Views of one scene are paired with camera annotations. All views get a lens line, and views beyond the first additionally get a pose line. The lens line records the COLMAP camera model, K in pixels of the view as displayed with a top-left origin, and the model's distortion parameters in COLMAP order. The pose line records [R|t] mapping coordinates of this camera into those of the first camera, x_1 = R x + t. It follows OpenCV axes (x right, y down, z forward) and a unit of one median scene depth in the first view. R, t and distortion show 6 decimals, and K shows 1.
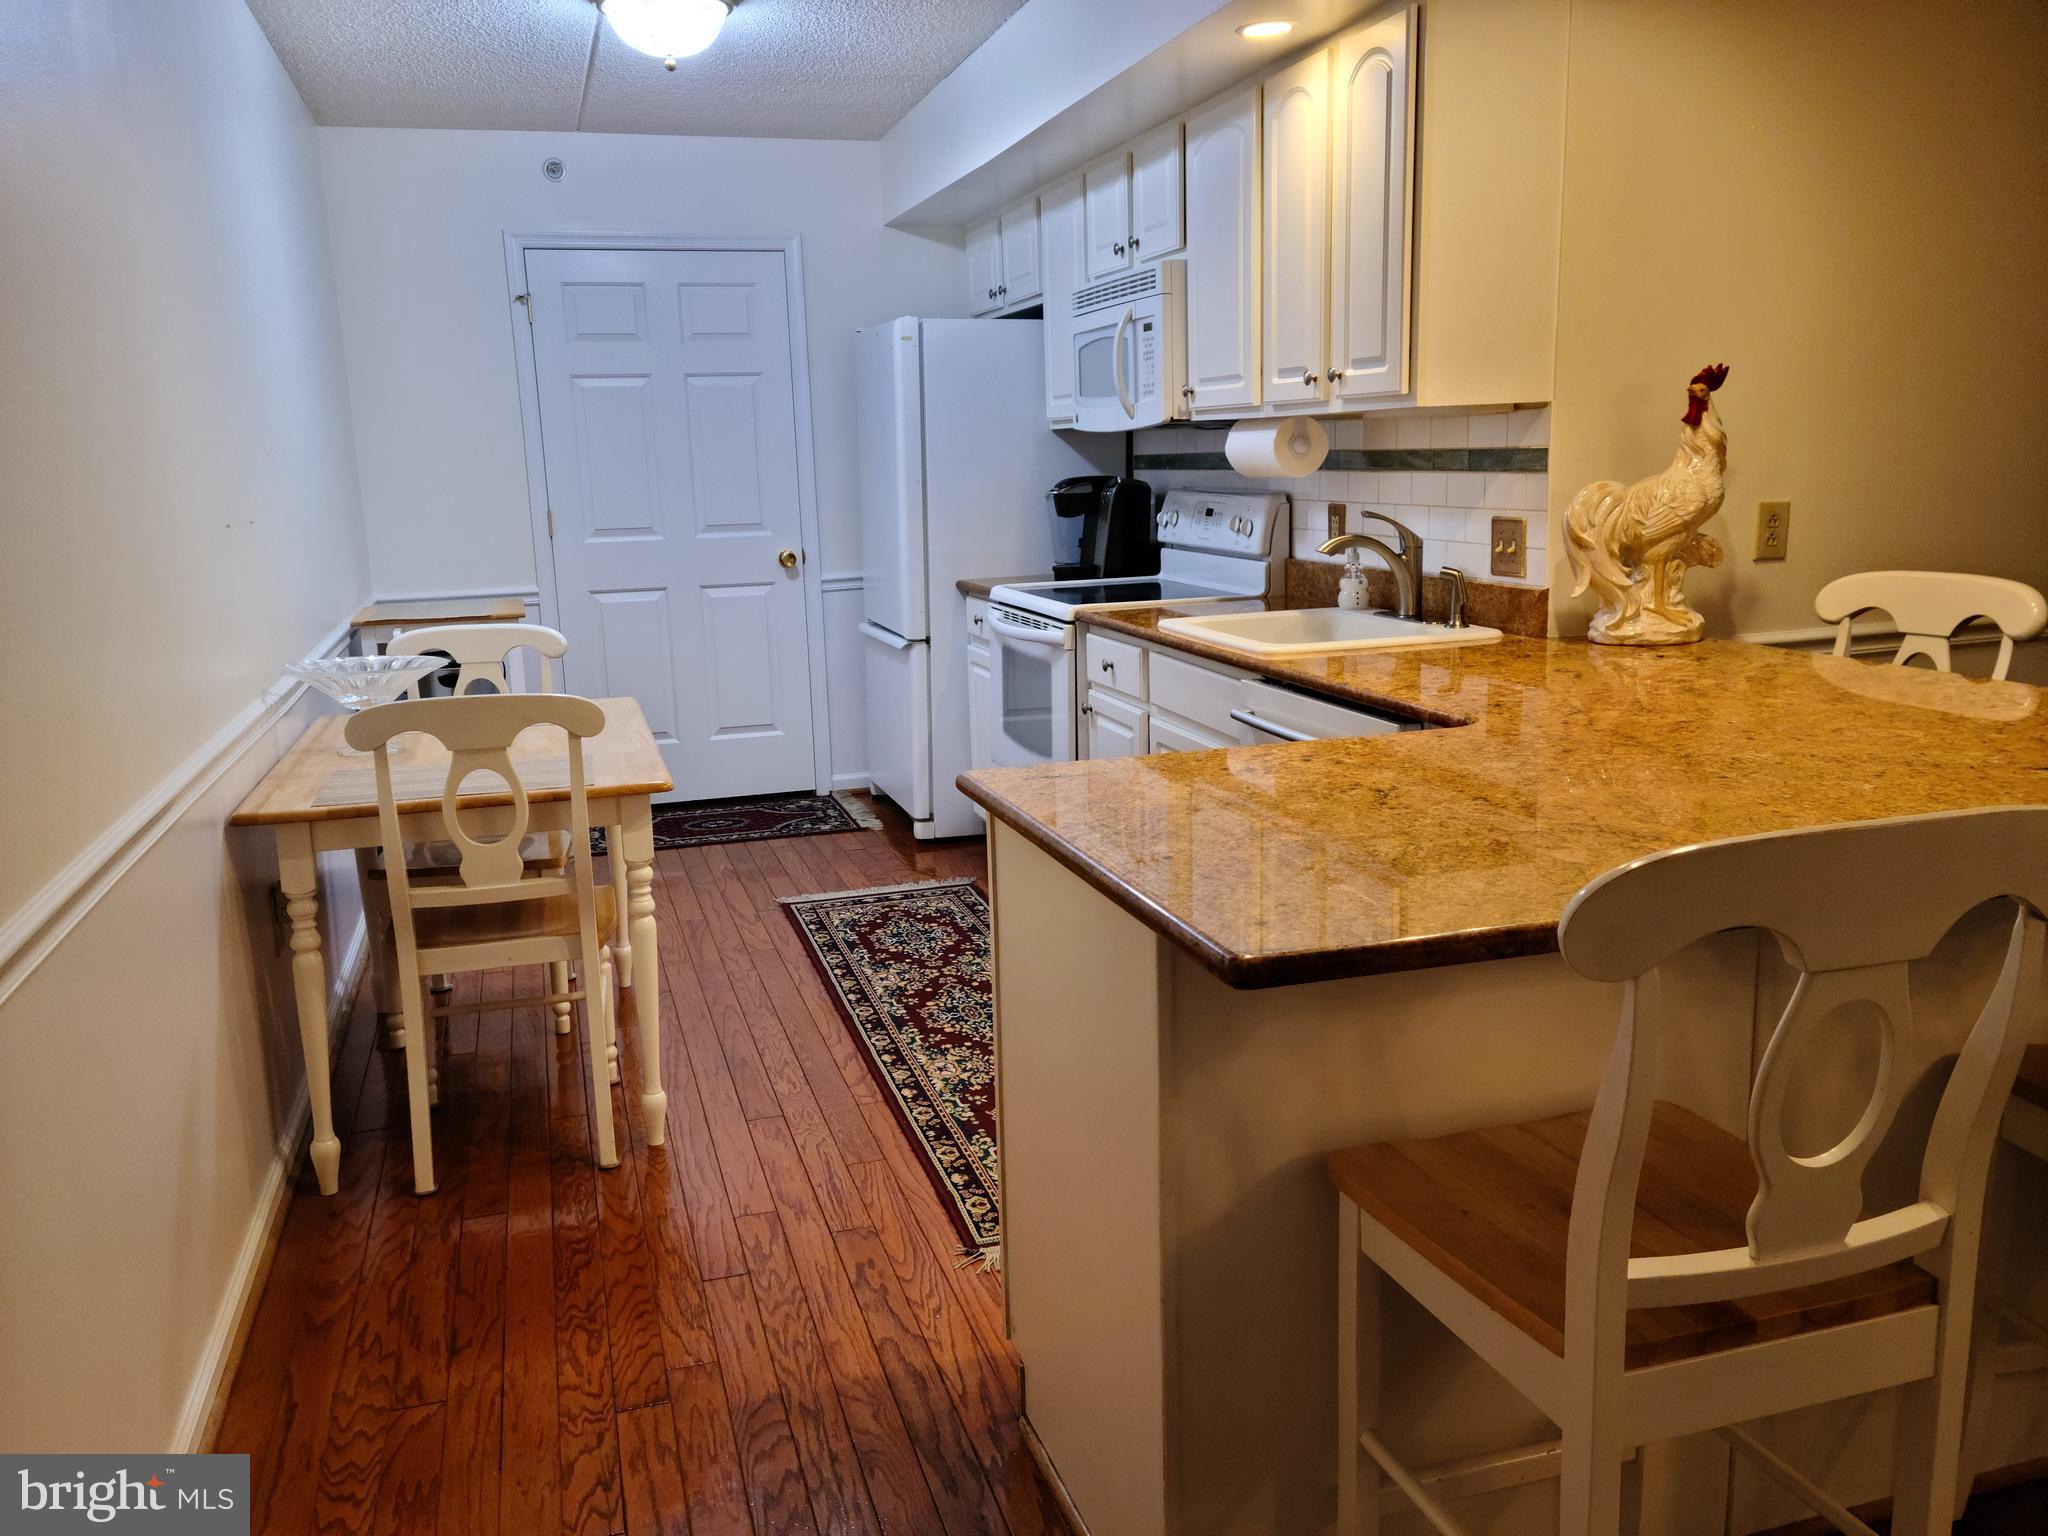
lens RADIAL K [[1649.2, 0, 1023.5], [0, 1649.2, 778.6], [0, 0, 1]] dist [0.001770, 0.003441]
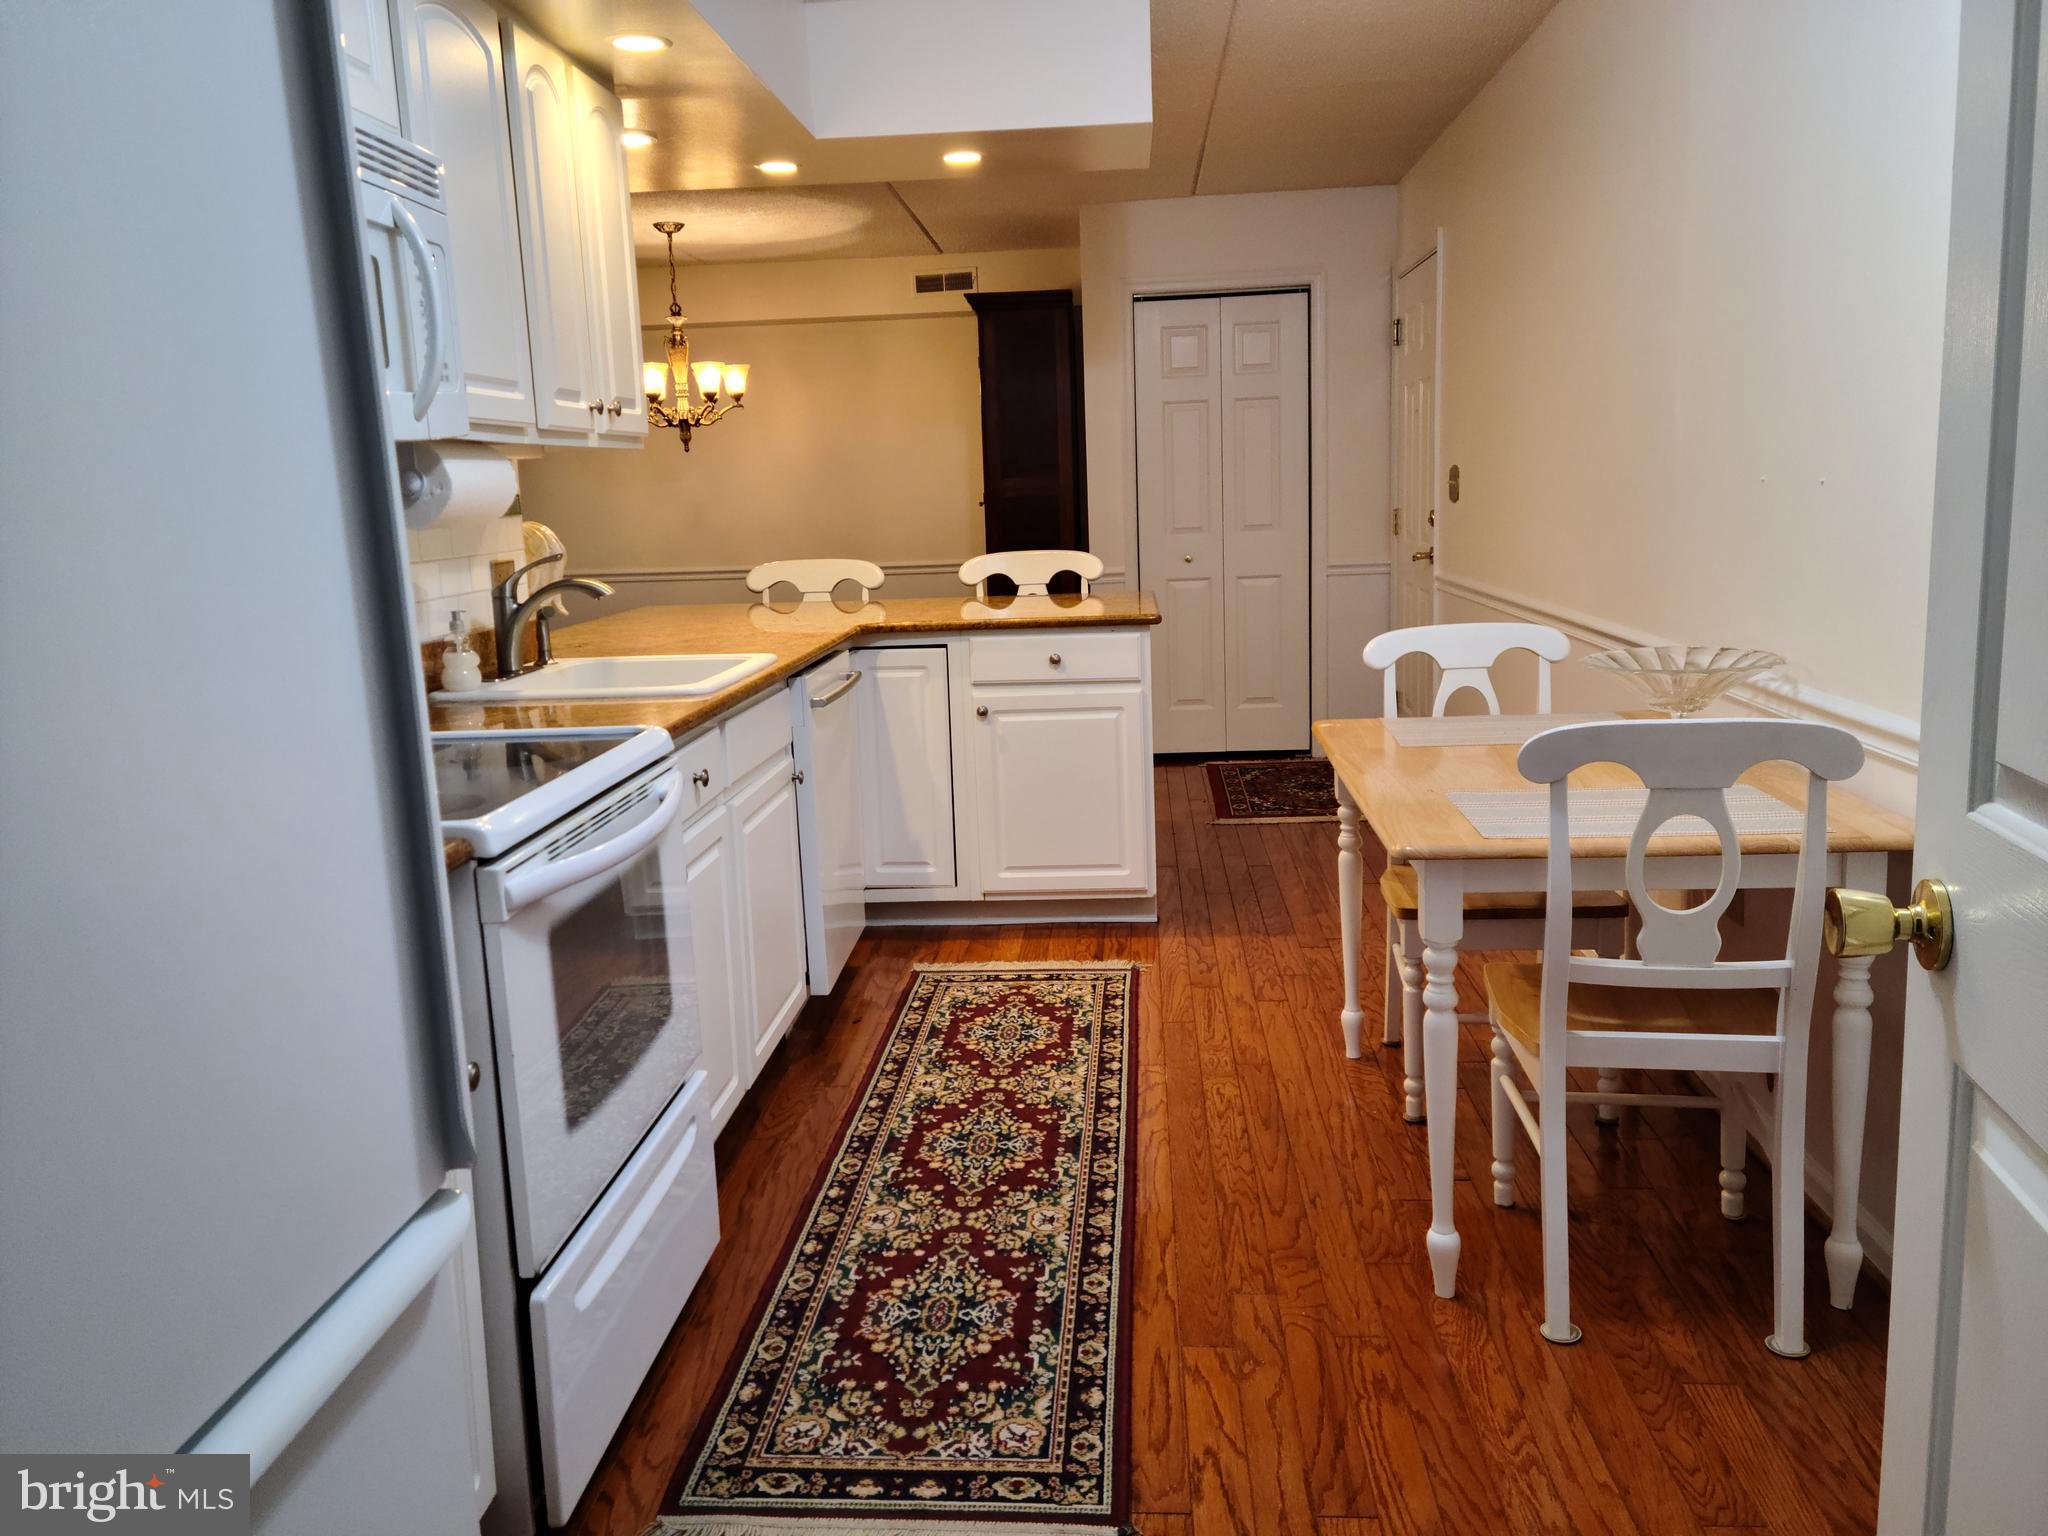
lens RADIAL K [[1649.2, 0, 1018.6], [0, 1649.2, 766.4], [0, 0, 1]] dist [0.001770, 0.003441]
pose [[-0.935783, 0.007800, 0.352491, -0.304674], [0.133753, 0.932877, 0.334440, -0.273704], [-0.326223, 0.360109, -0.874014, 1.483418]]
